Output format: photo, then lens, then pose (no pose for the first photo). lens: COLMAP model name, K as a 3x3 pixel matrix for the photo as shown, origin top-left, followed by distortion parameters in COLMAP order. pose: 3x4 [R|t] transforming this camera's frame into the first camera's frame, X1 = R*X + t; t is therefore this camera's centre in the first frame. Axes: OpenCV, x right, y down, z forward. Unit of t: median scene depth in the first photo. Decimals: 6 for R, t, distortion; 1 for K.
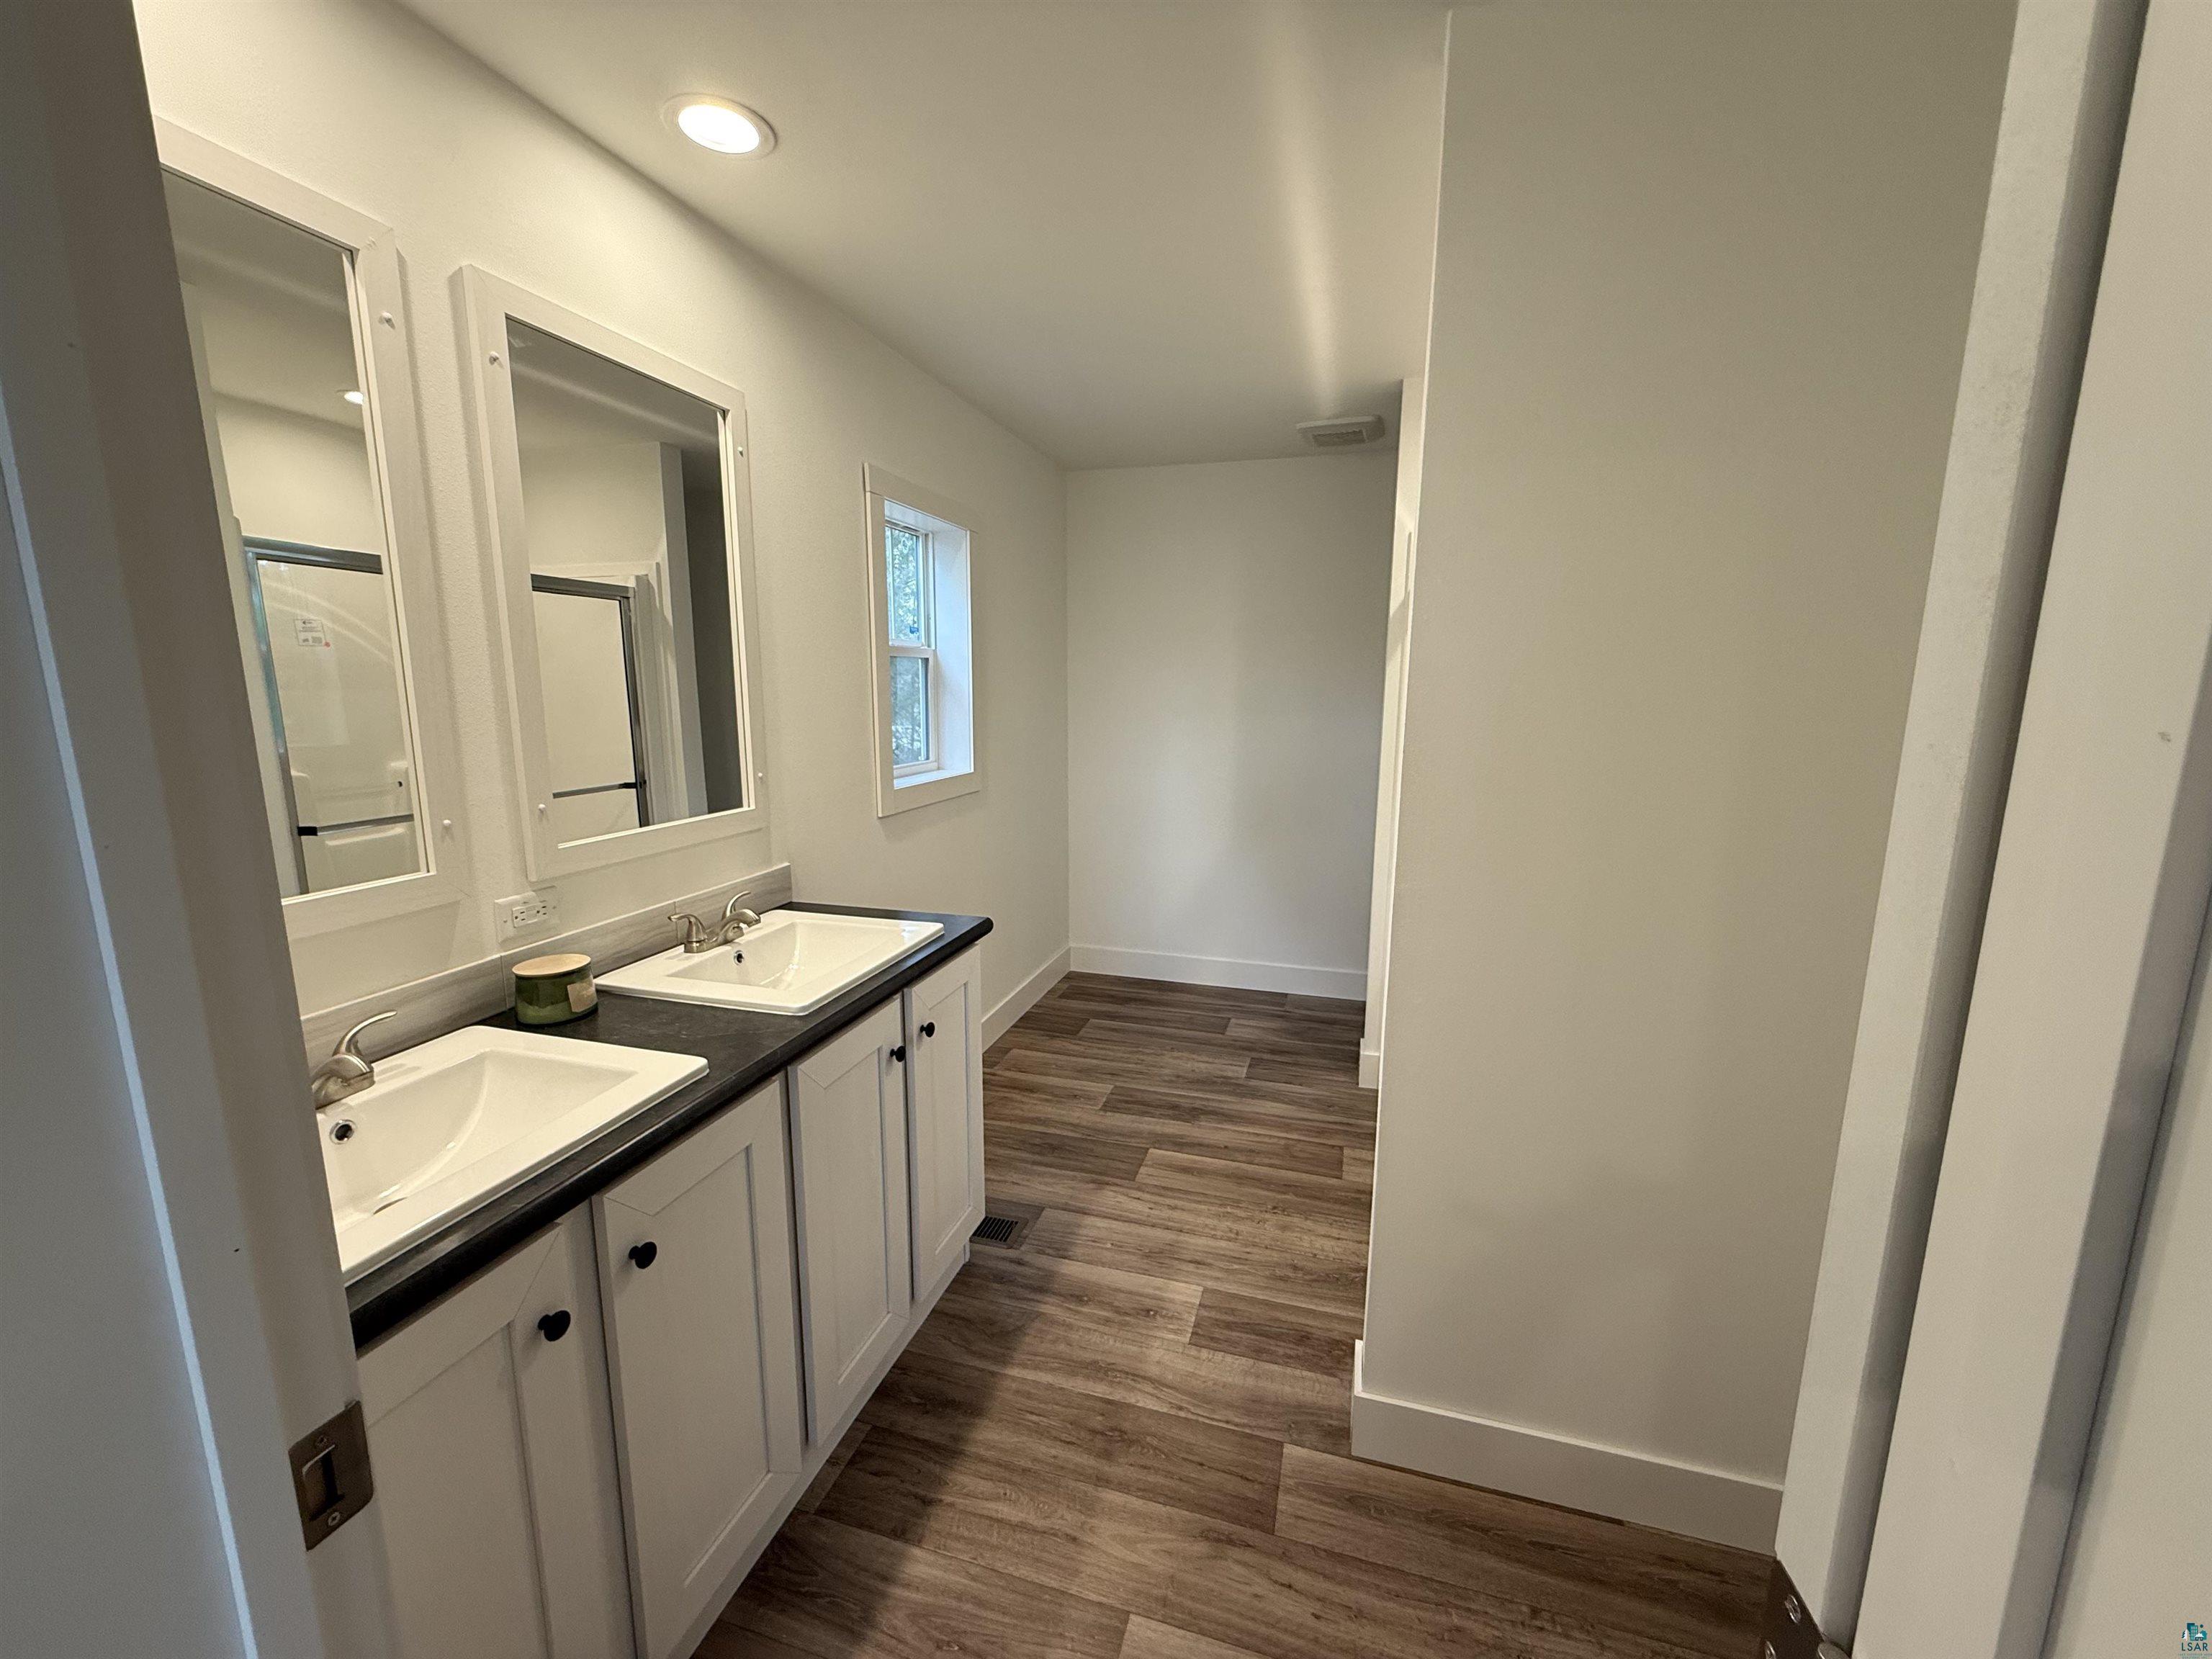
lens RADIAL K [[877.6, 0, 1106.5], [0, 877.6, 834.7], [0, 0, 1]] dist [0.003039, -0.000164]
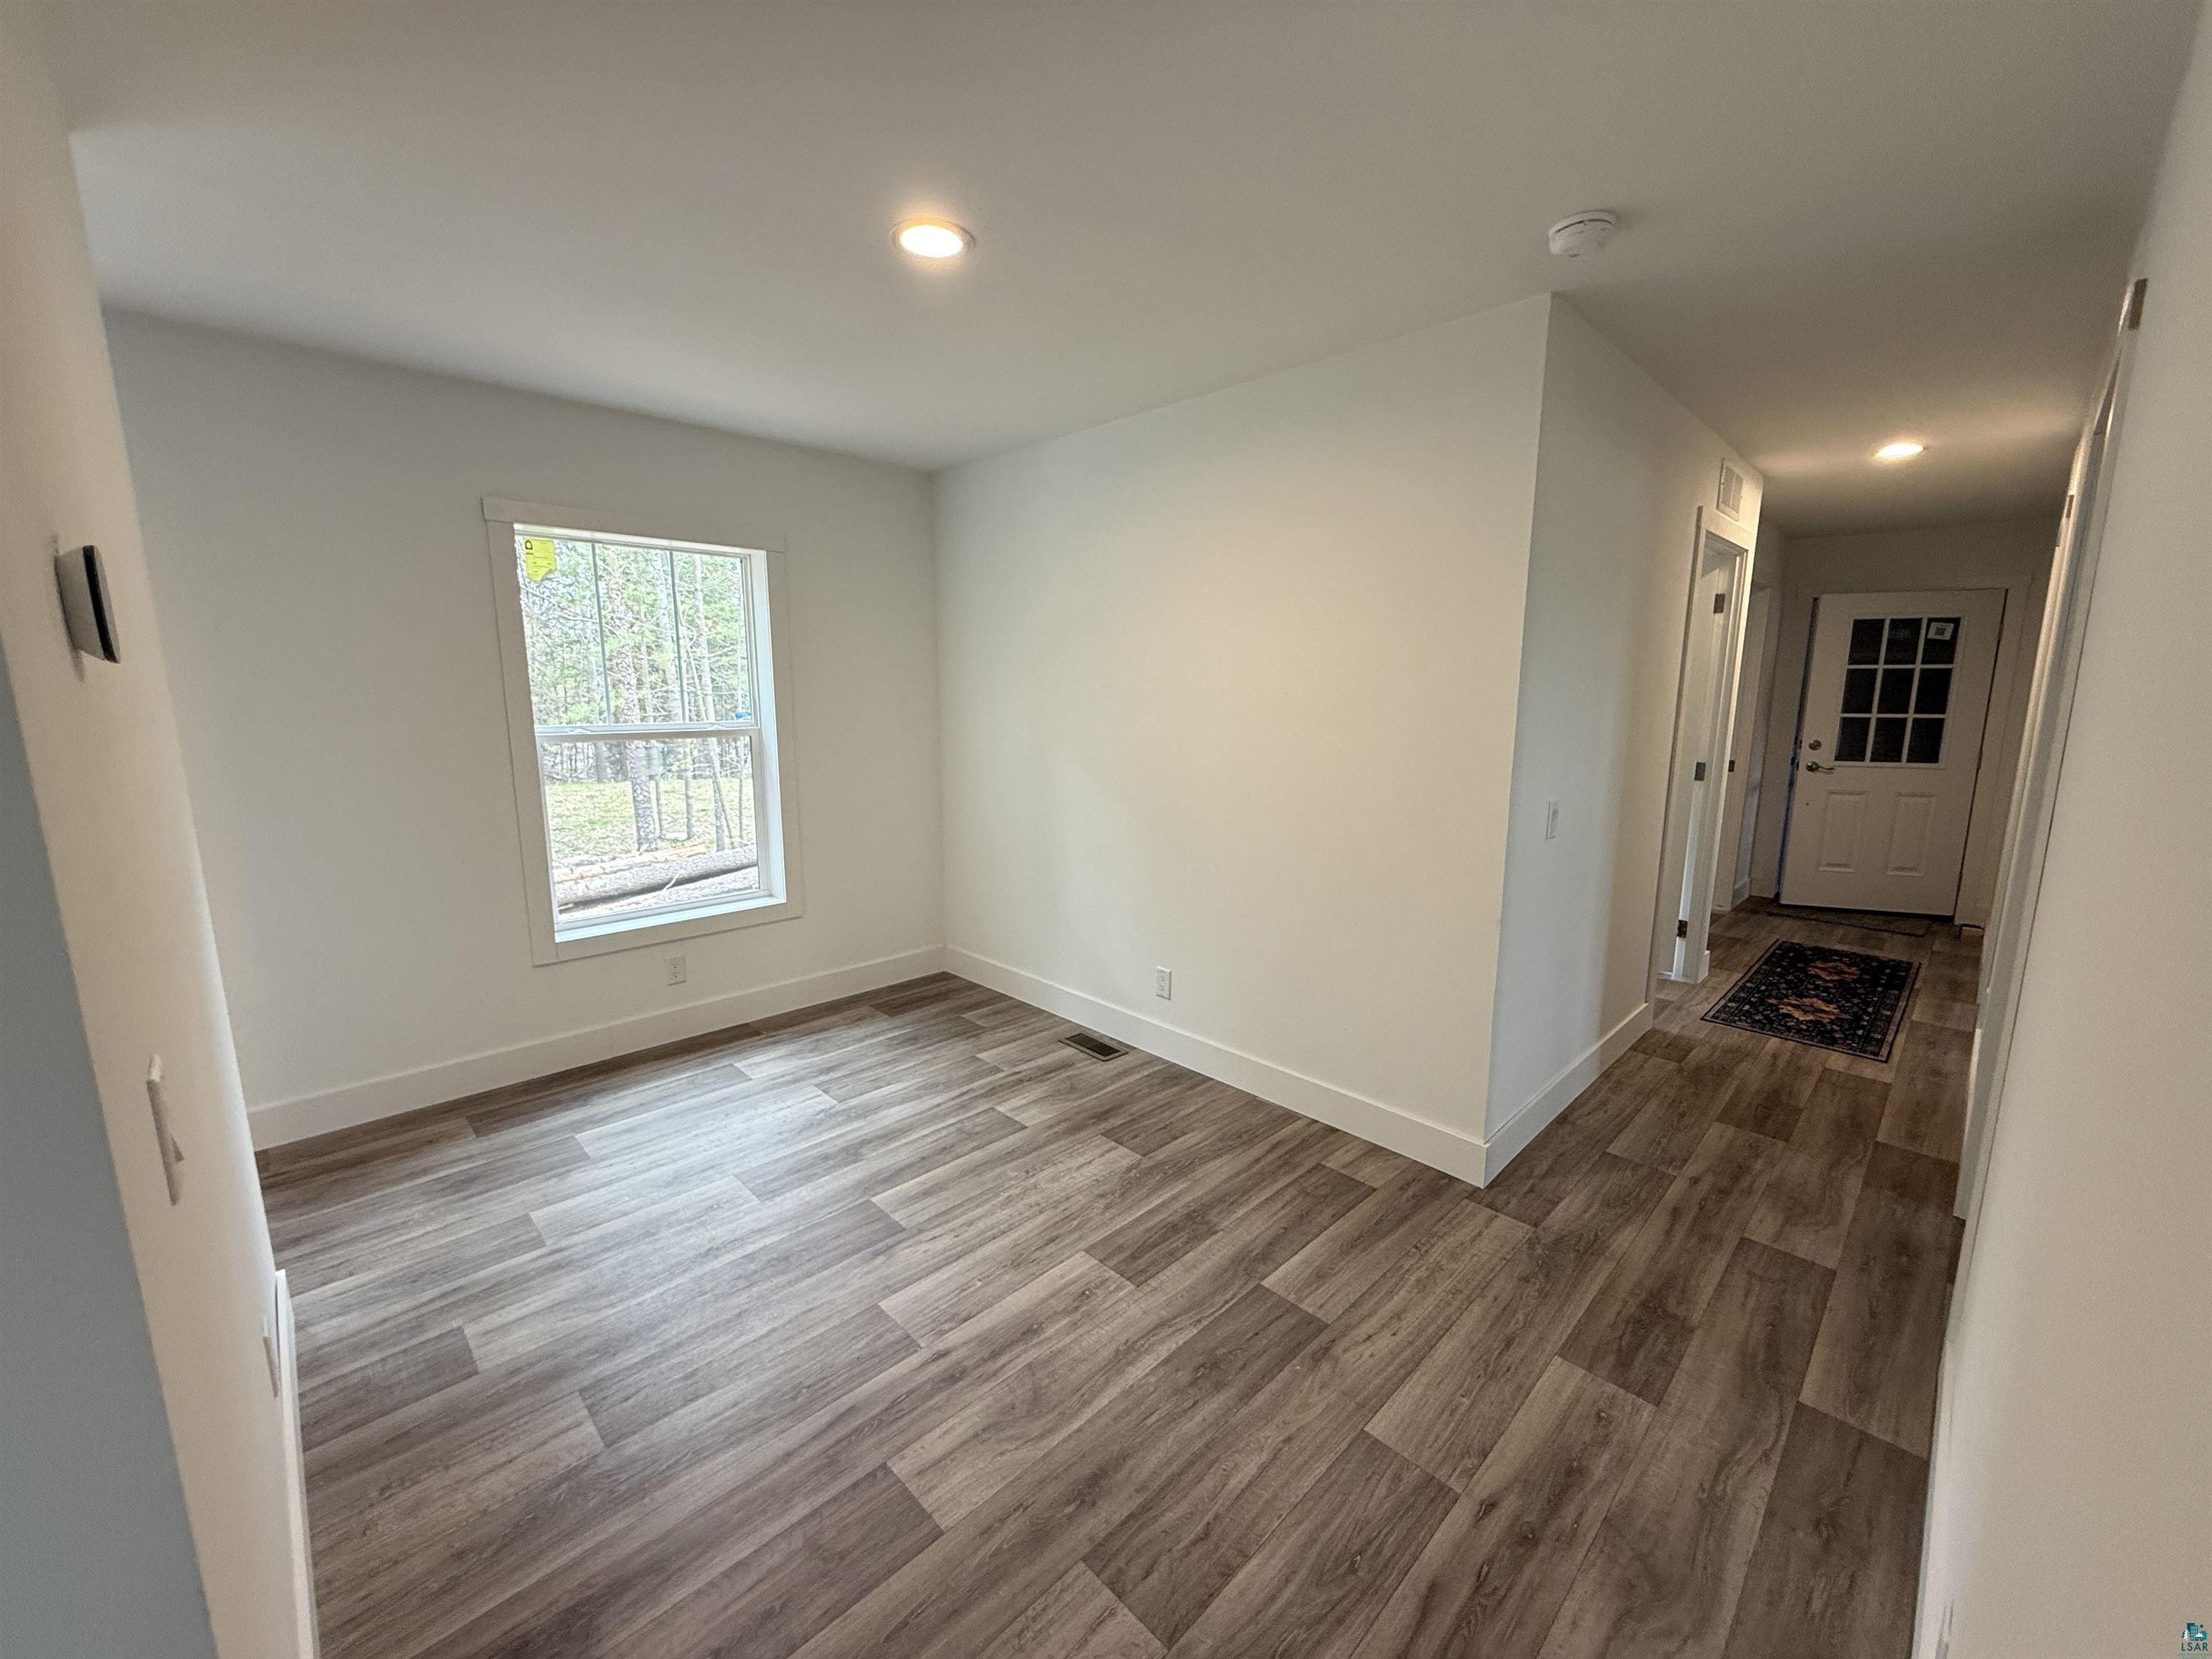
lens RADIAL K [[877.6, 0, 1122.1], [0, 877.6, 831.1], [0, 0, 1]] dist [0.003039, -0.000164]
pose [[0.484564, -0.152715, 0.861322, -0.823469], [0.153059, 0.984255, 0.088403, -0.074511], [-0.861261, 0.088997, 0.500309, 0.465011]]
